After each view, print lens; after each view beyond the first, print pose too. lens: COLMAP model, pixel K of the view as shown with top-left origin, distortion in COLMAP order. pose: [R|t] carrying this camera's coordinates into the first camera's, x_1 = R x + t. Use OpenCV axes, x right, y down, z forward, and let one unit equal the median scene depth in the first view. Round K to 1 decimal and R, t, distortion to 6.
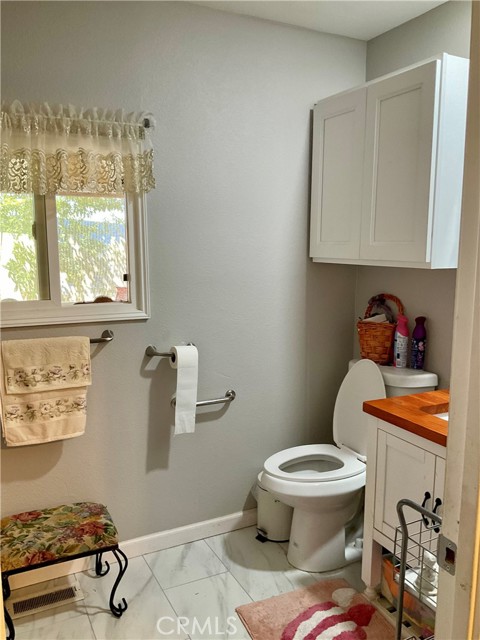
lens RADIAL K [[525.9, 0, 241.5], [0, 525.9, 316.6], [0, 0, 1]] dist [0.074378, -0.150510]
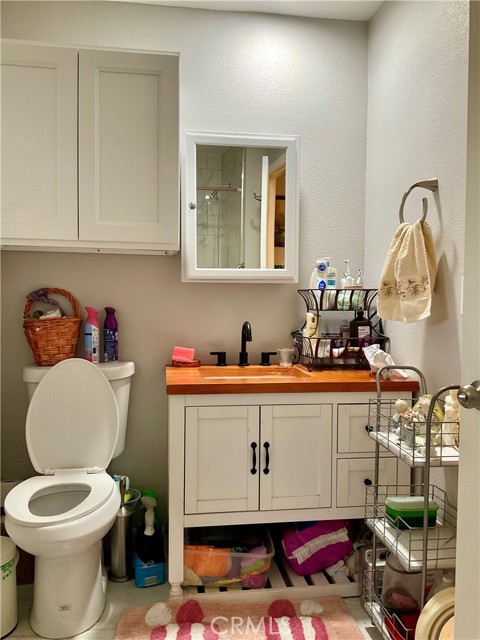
lens RADIAL K [[525.9, 0, 241.0], [0, 525.9, 322.3], [0, 0, 1]] dist [0.074378, -0.150510]
pose [[0.310673, -0.038779, 0.949725, -0.500076], [0.123268, 0.992373, 0.000197, 0.057078], [-0.942490, 0.117009, 0.313084, 0.470949]]
